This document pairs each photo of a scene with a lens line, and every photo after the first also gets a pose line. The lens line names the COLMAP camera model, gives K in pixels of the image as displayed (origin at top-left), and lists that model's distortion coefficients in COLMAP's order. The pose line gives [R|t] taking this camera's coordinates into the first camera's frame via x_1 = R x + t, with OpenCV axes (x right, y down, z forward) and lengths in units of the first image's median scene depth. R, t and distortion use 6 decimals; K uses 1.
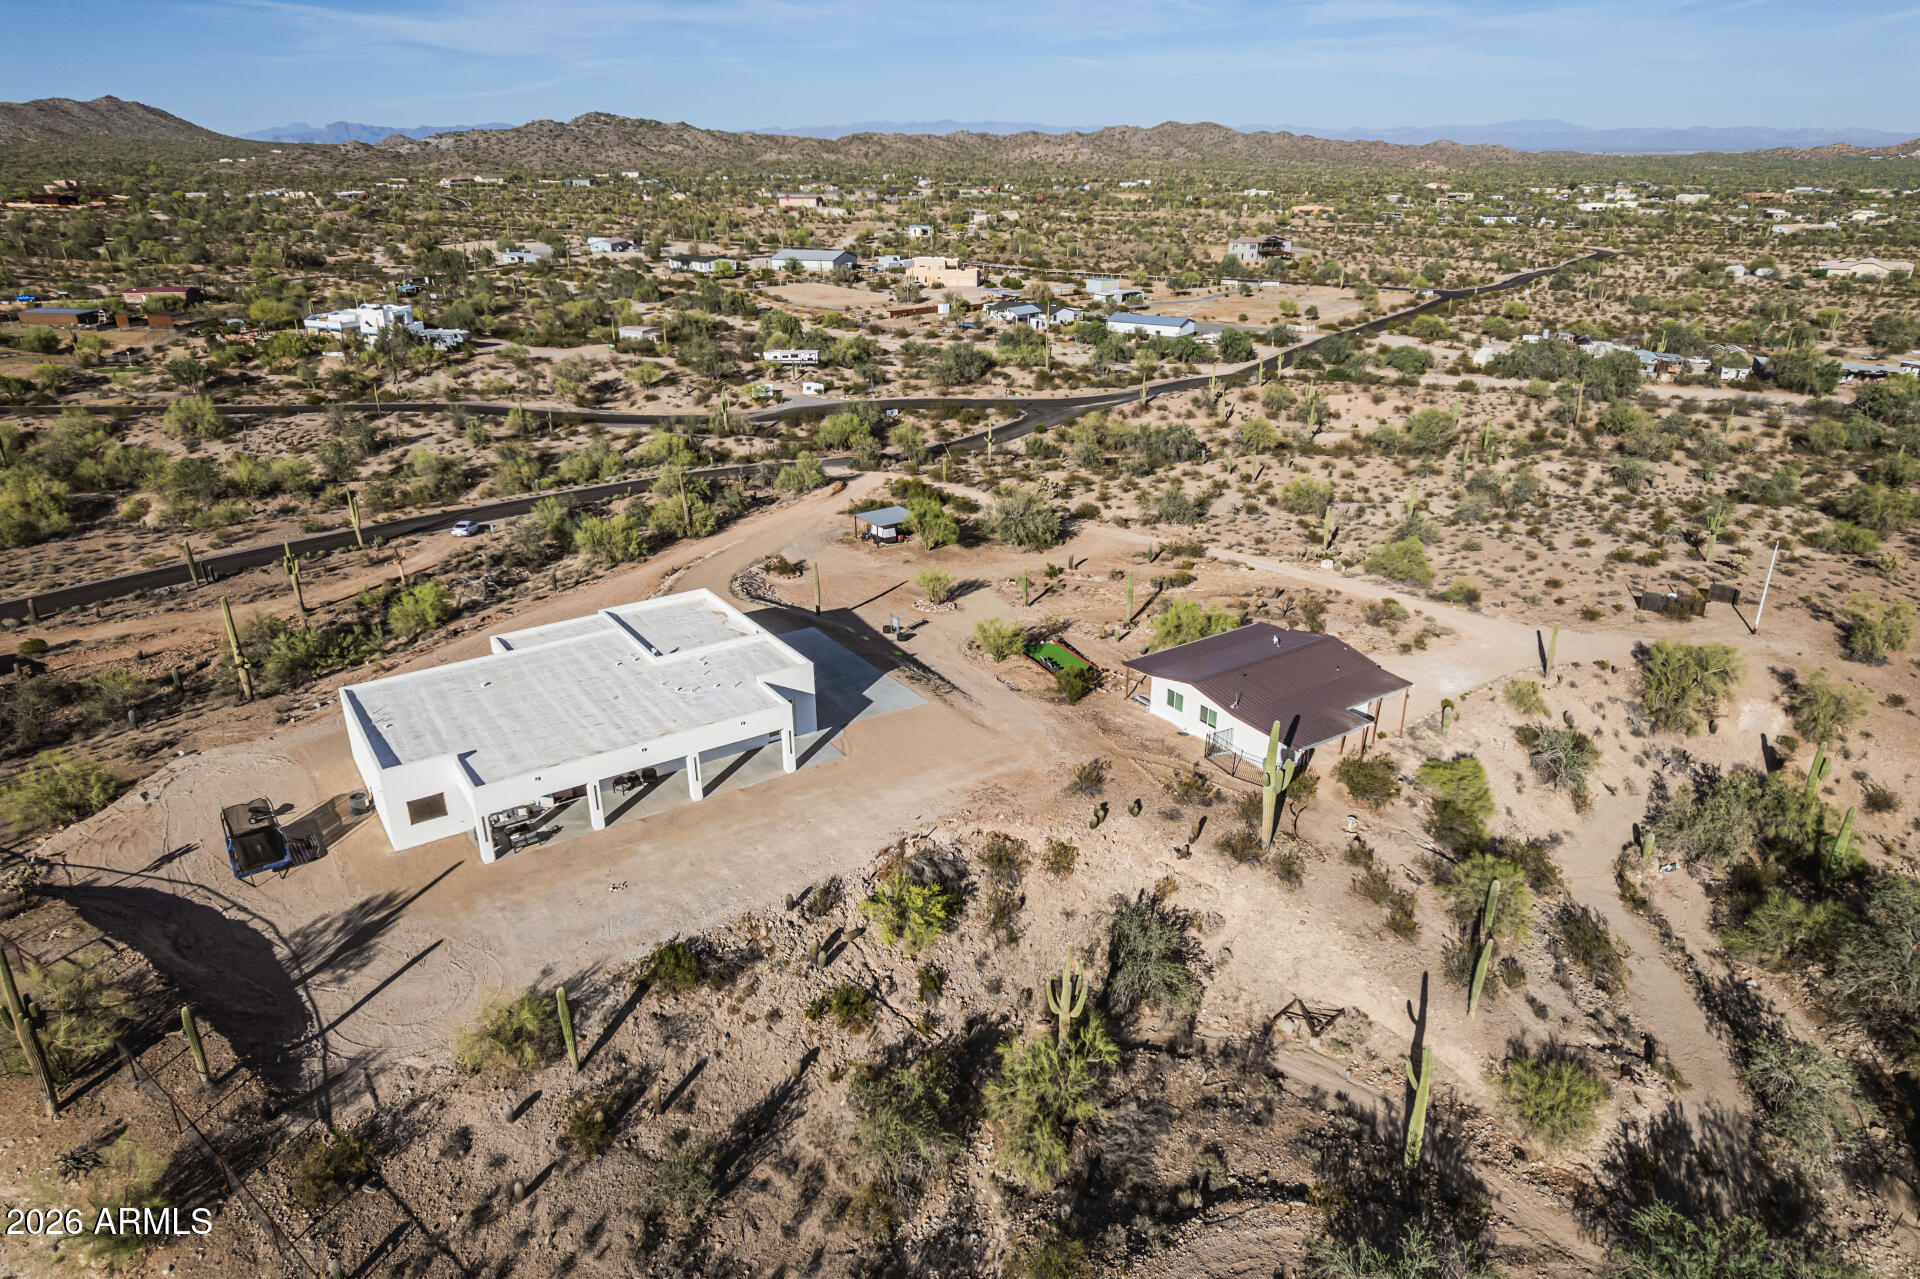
lens RADIAL K [[1200.0, 0, 954.2], [0, 1200.0, 637.7], [0, 0, 1]] dist [-0.069323, 0.067827]
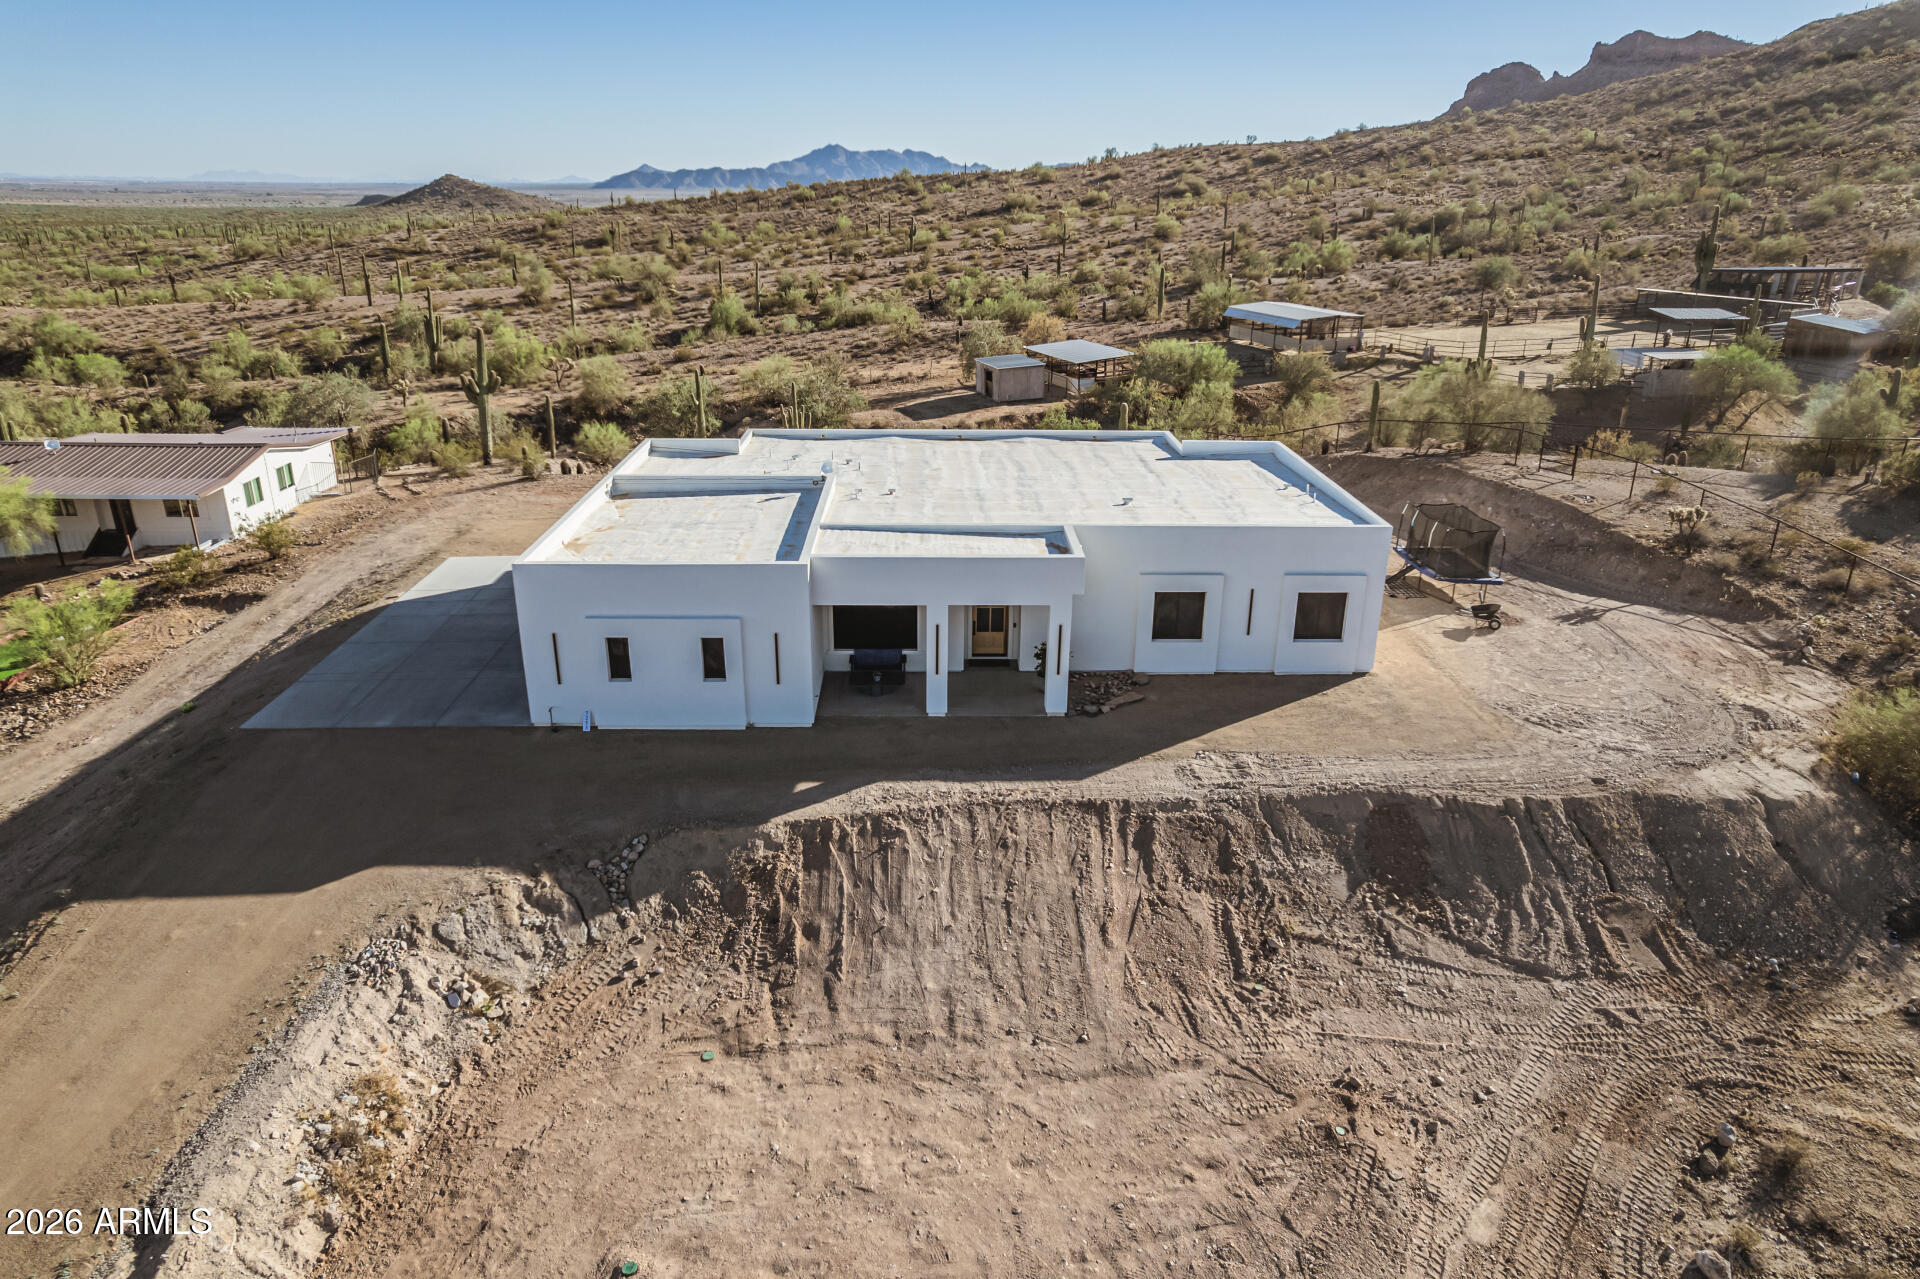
lens RADIAL K [[1222.7, 0, 960.0], [0, 1222.7, 639.5], [0, 0, 1]] dist [-0.069892, 0.064341]
pose [[-0.842279, -0.197130, 0.501703, -0.658030], [0.200253, 0.749692, 0.630762, -0.299074], [-0.500465, 0.631745, -0.591974, 1.482675]]
